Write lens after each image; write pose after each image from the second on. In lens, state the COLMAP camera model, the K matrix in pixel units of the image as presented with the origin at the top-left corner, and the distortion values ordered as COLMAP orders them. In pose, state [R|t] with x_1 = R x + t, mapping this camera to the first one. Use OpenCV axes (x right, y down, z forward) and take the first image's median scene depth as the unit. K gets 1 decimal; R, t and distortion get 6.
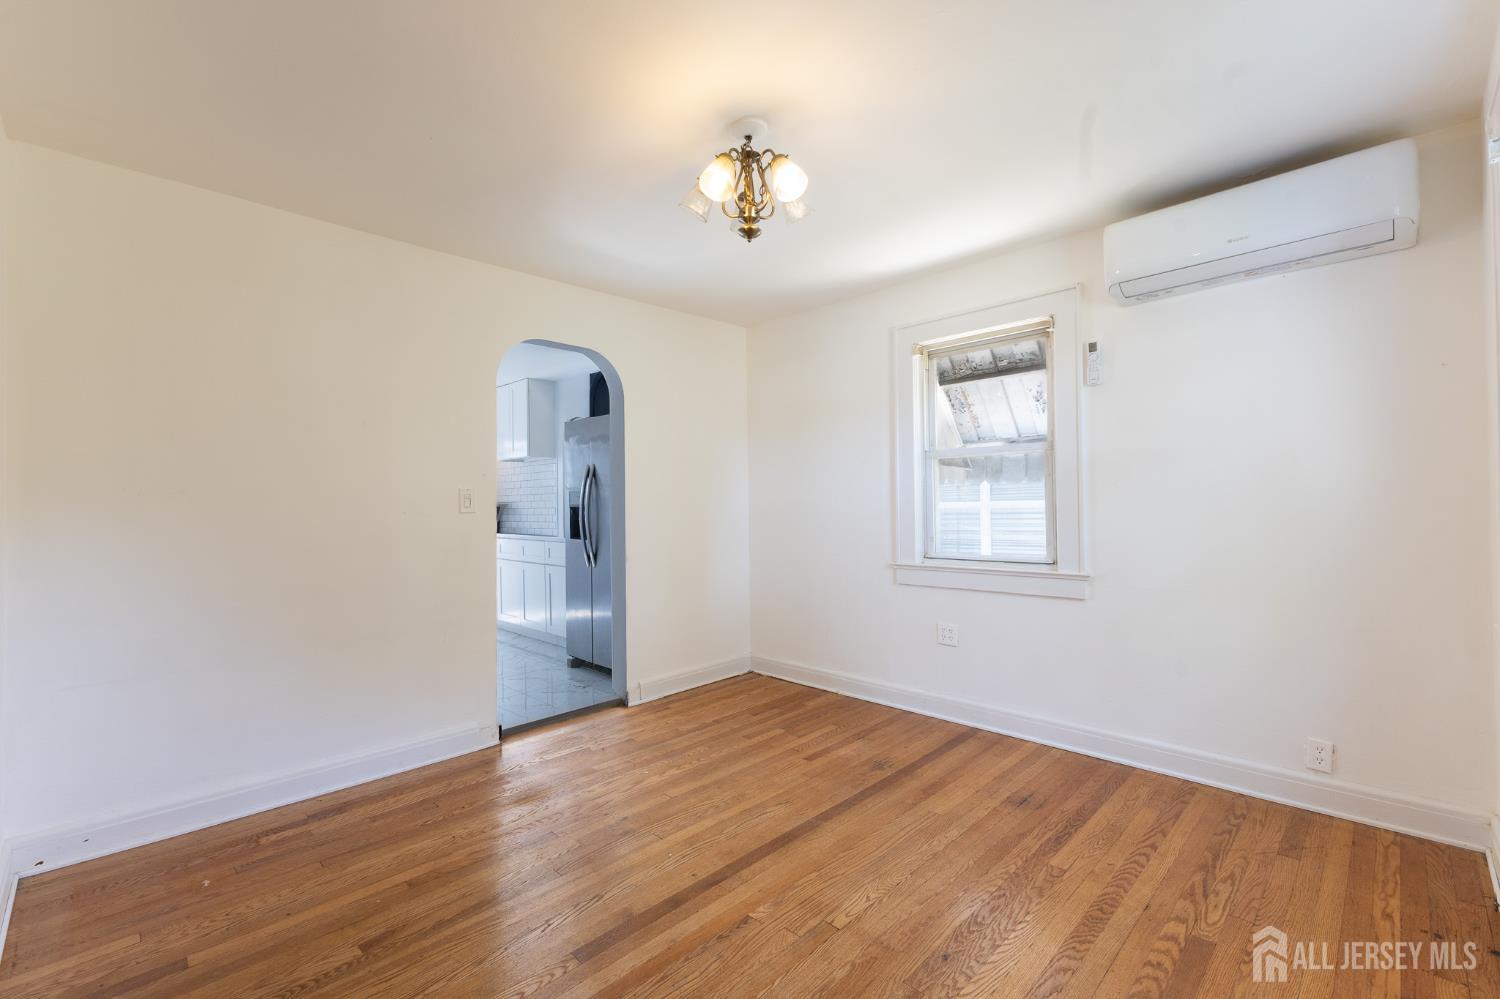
lens RADIAL K [[644.9, 0, 749.9], [0, 644.9, 499.7], [0, 0, 1]] dist [0.008975, -0.001205]
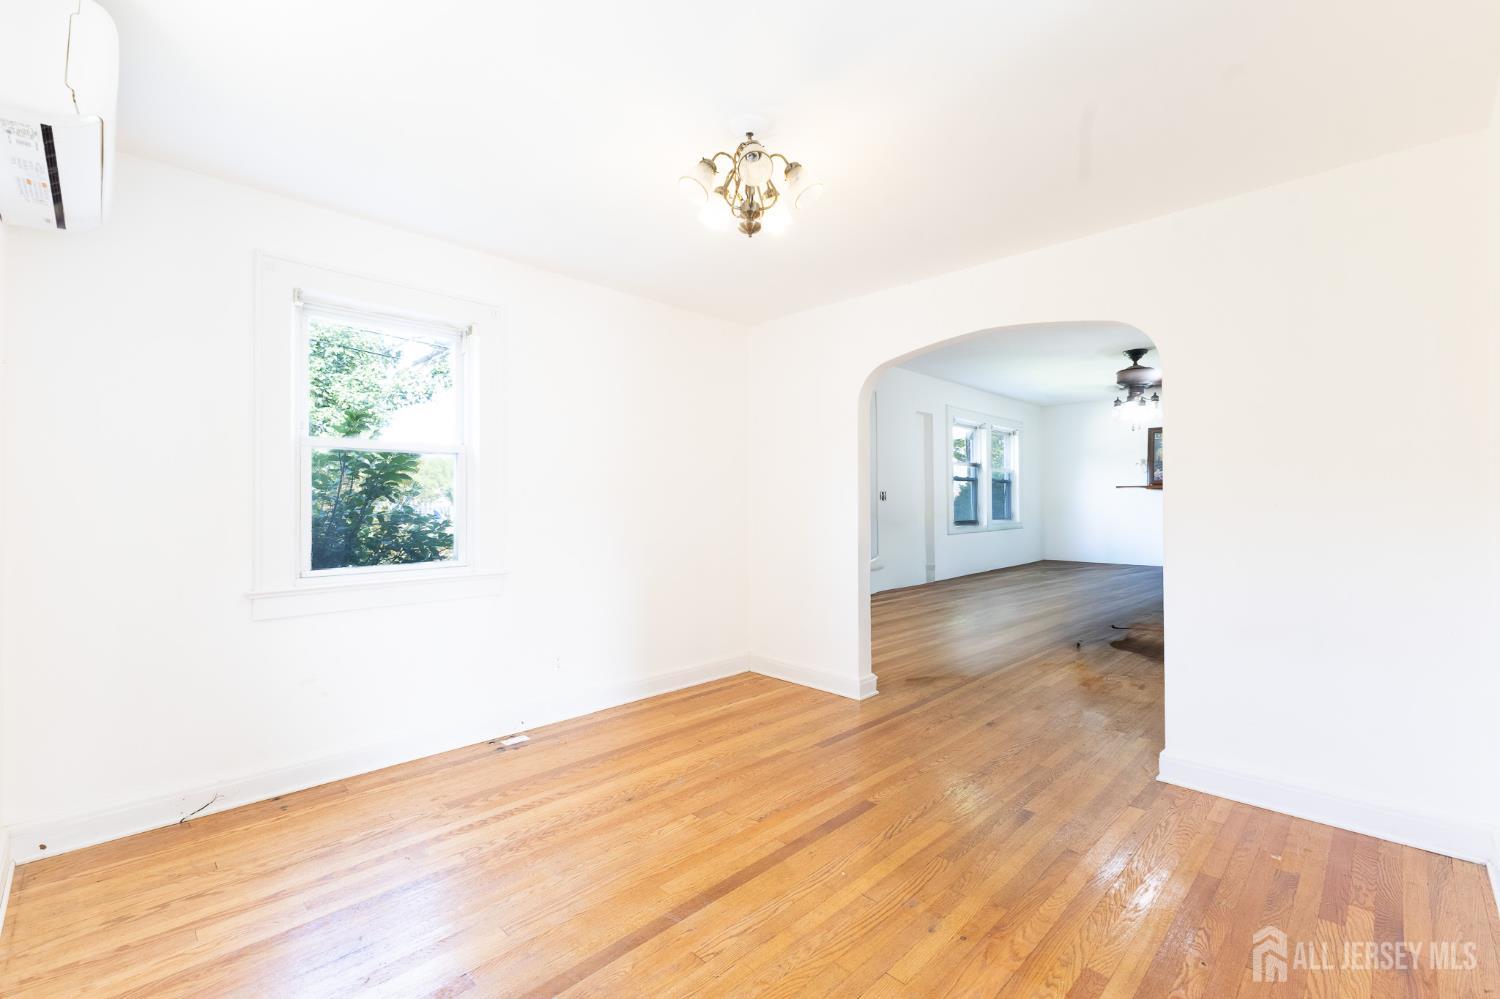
lens RADIAL K [[644.9, 0, 754.4], [0, 644.9, 497.3], [0, 0, 1]] dist [0.008975, -0.001205]
pose [[-0.999861, 0.014351, -0.008507, 0.007402], [0.014530, 0.999668, -0.021270, 0.020639], [0.008199, -0.021391, -0.999738, 2.126475]]
